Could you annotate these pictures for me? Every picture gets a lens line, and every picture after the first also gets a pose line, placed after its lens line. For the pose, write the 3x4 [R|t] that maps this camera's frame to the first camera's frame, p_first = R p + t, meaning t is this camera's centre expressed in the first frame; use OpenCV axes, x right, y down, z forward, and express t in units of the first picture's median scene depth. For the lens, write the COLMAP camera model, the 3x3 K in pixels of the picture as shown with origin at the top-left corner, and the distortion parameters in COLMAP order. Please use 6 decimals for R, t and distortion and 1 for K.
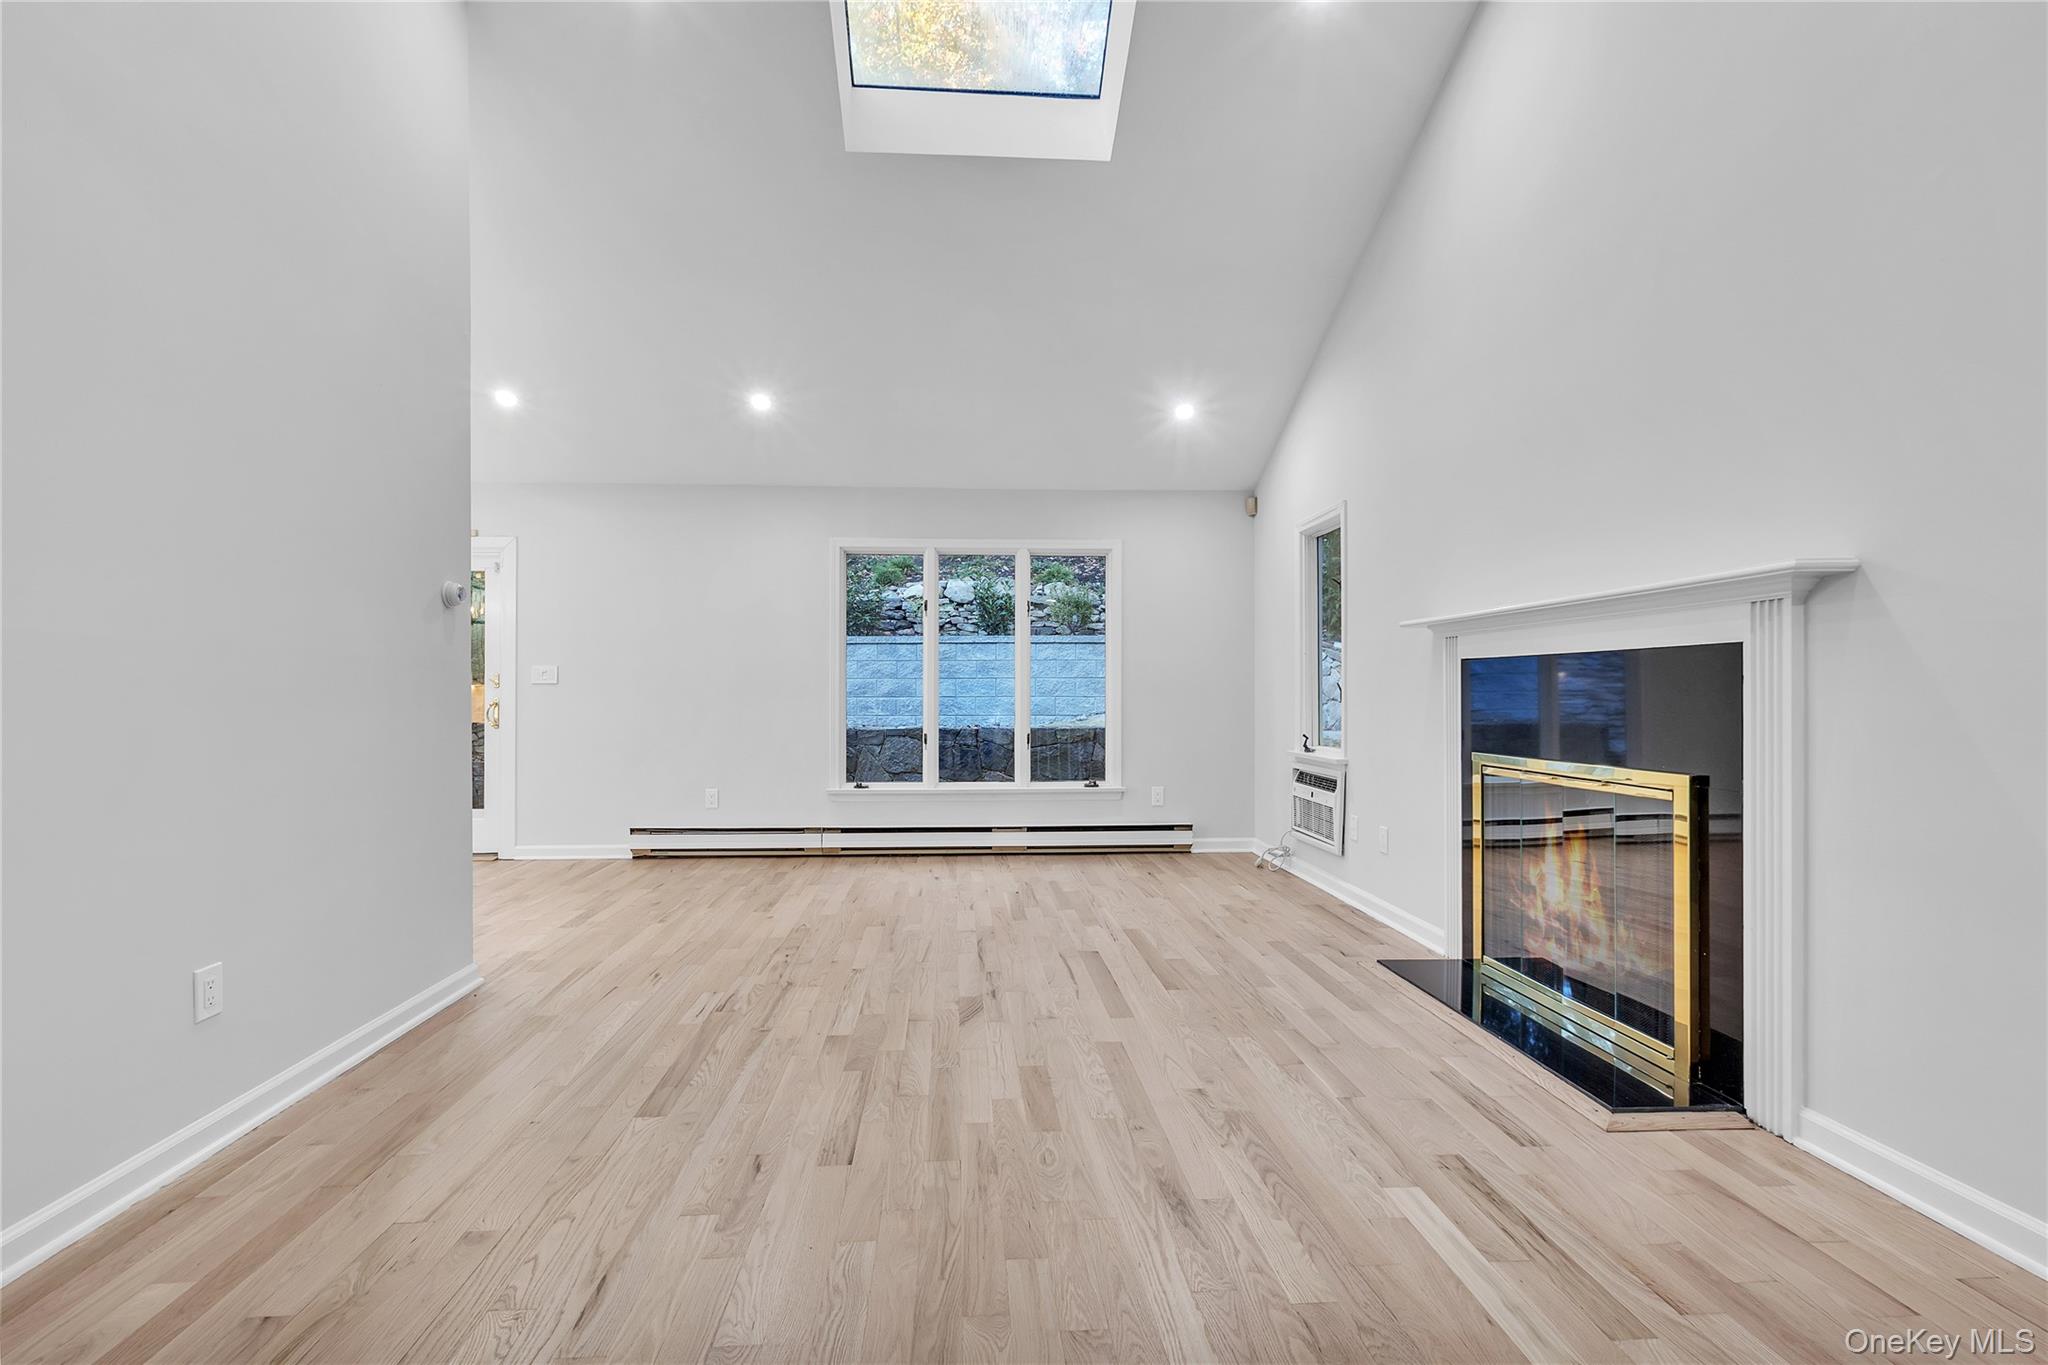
lens RADIAL K [[932.1, 0, 1013.0], [0, 932.1, 680.9], [0, 0, 1]] dist [0.002887, 0.000228]
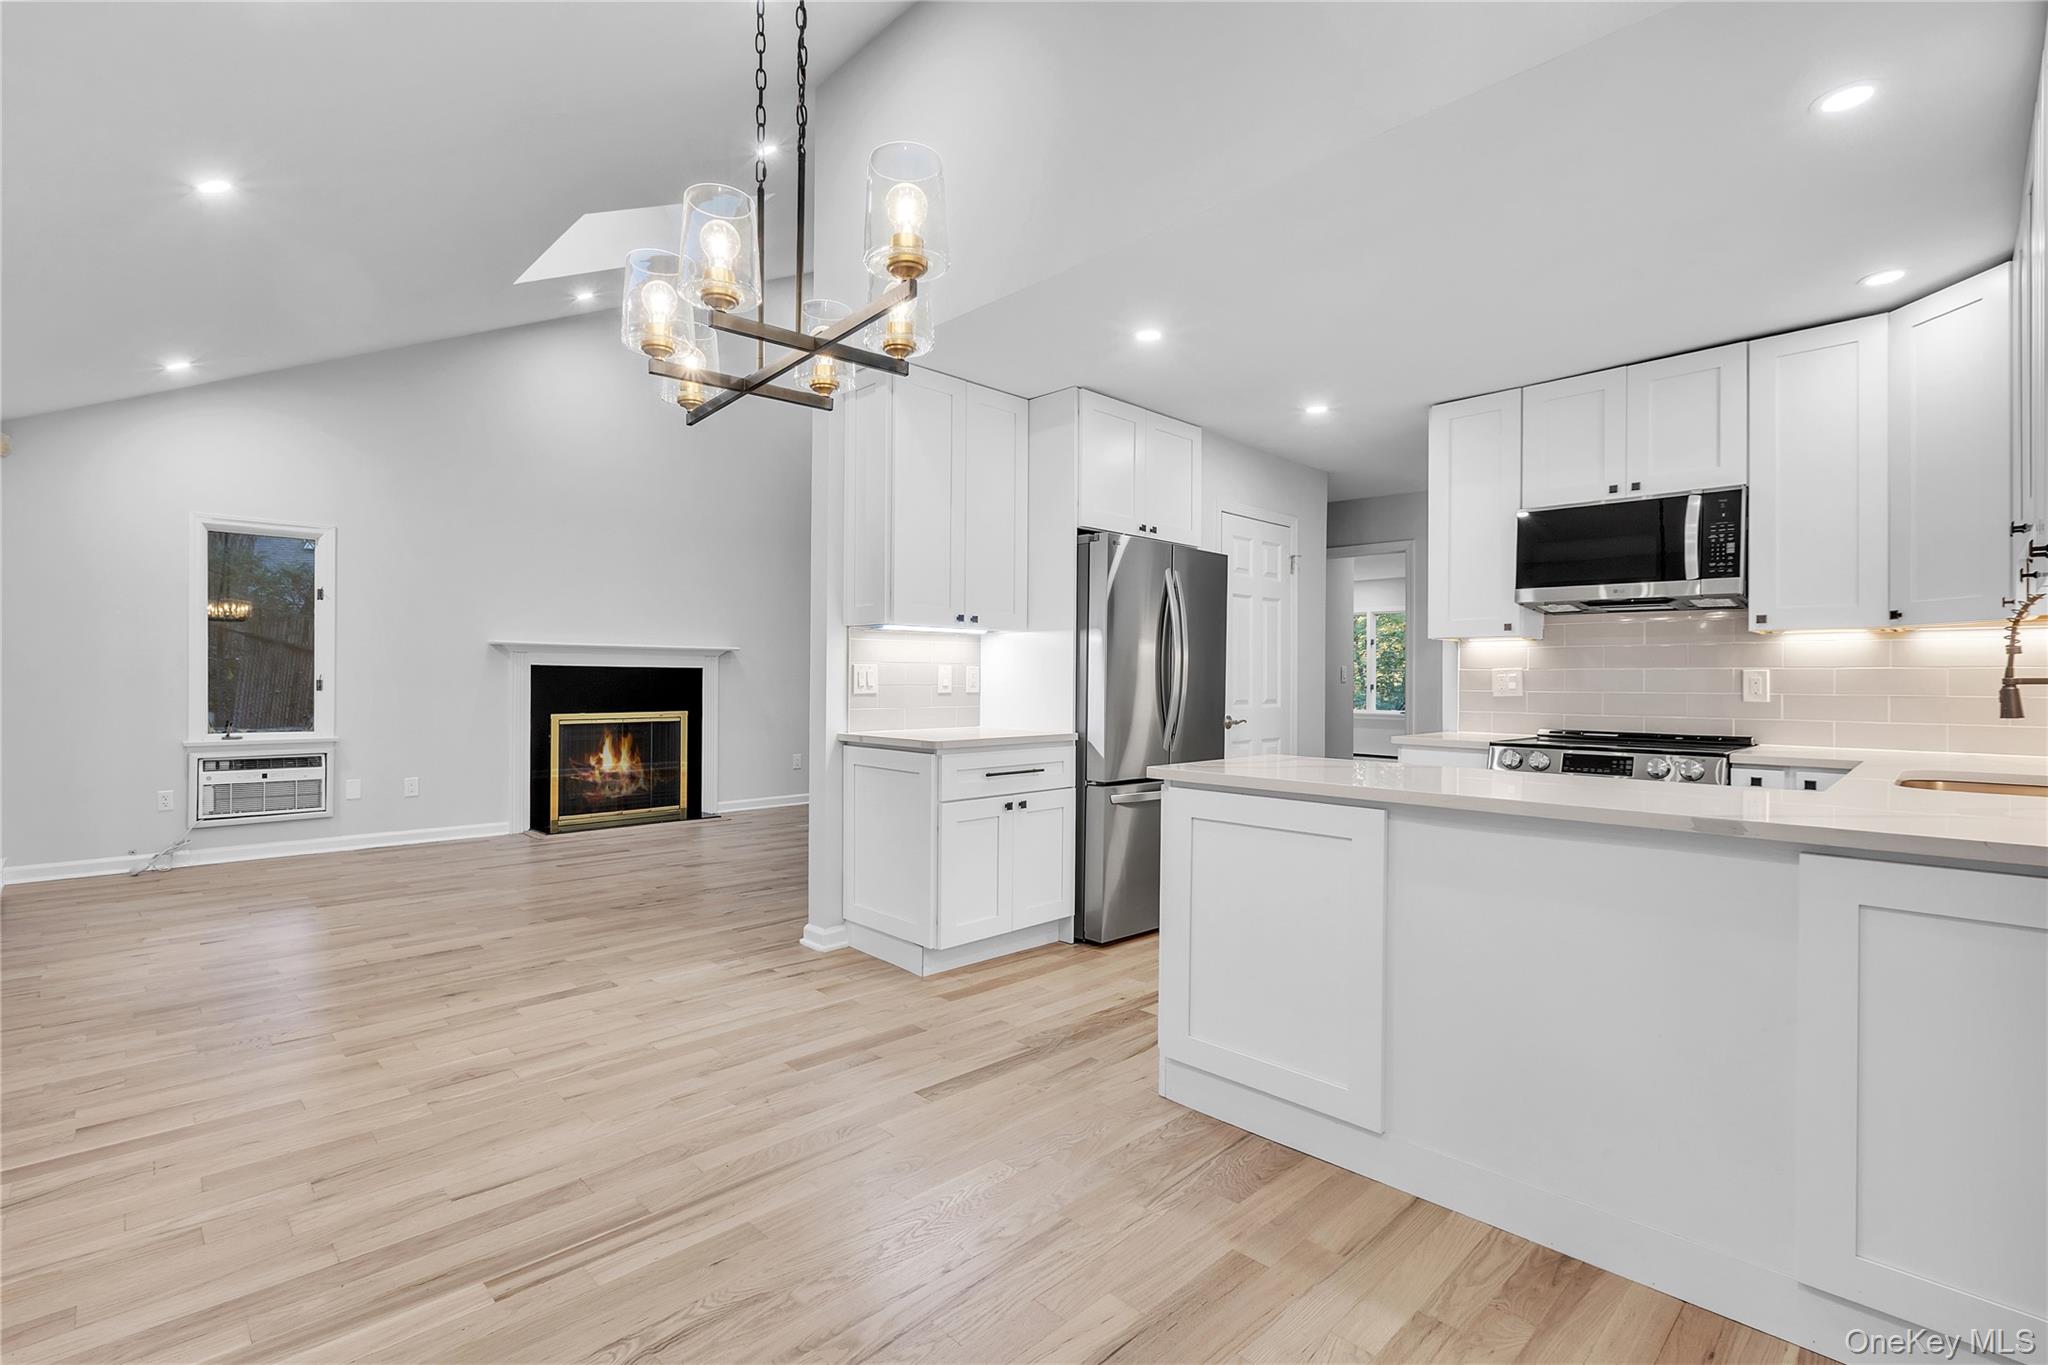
lens RADIAL K [[932.1, 0, 1013.0], [0, 932.1, 680.9], [0, 0, 1]] dist [0.002887, 0.000228]
pose [[-0.649494, -0.005361, 0.760348, -1.954474], [-0.014935, 0.999872, -0.005708, 0.004368], [-0.760220, -0.015063, -0.649491, 1.808583]]
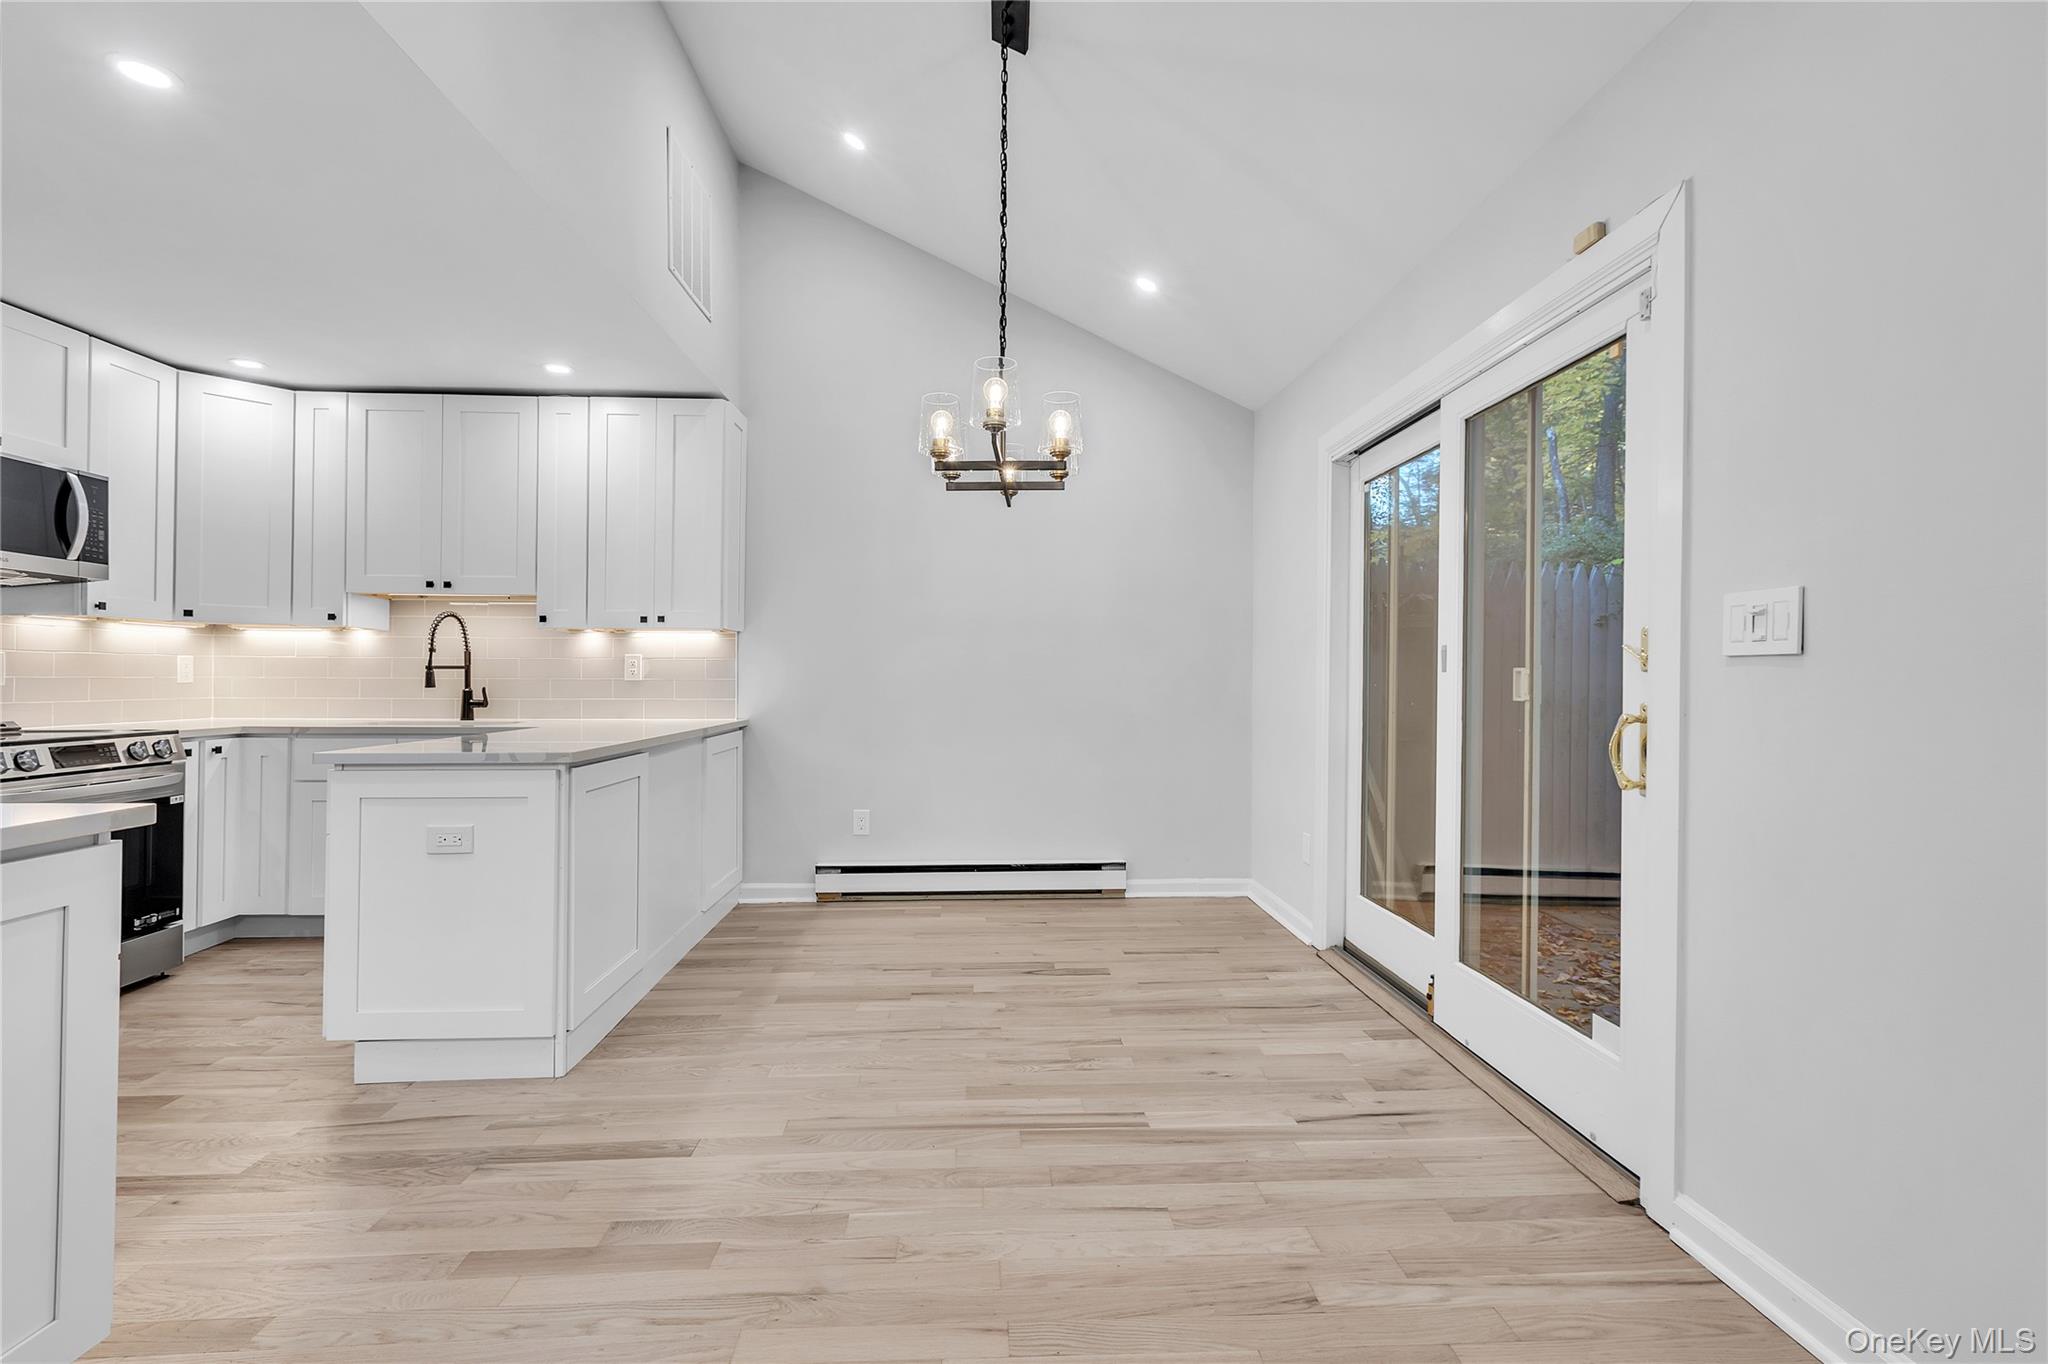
lens RADIAL K [[909.6, 0, 1020.1], [0, 909.6, 678.5], [0, 0, 1]] dist [-0.000804, -0.000084]
pose [[-0.015777, -0.001275, -0.999875, -0.492397], [0.006664, 0.999977, -0.001381, 0.012672], [0.999853, -0.006685, -0.015769, 1.574235]]
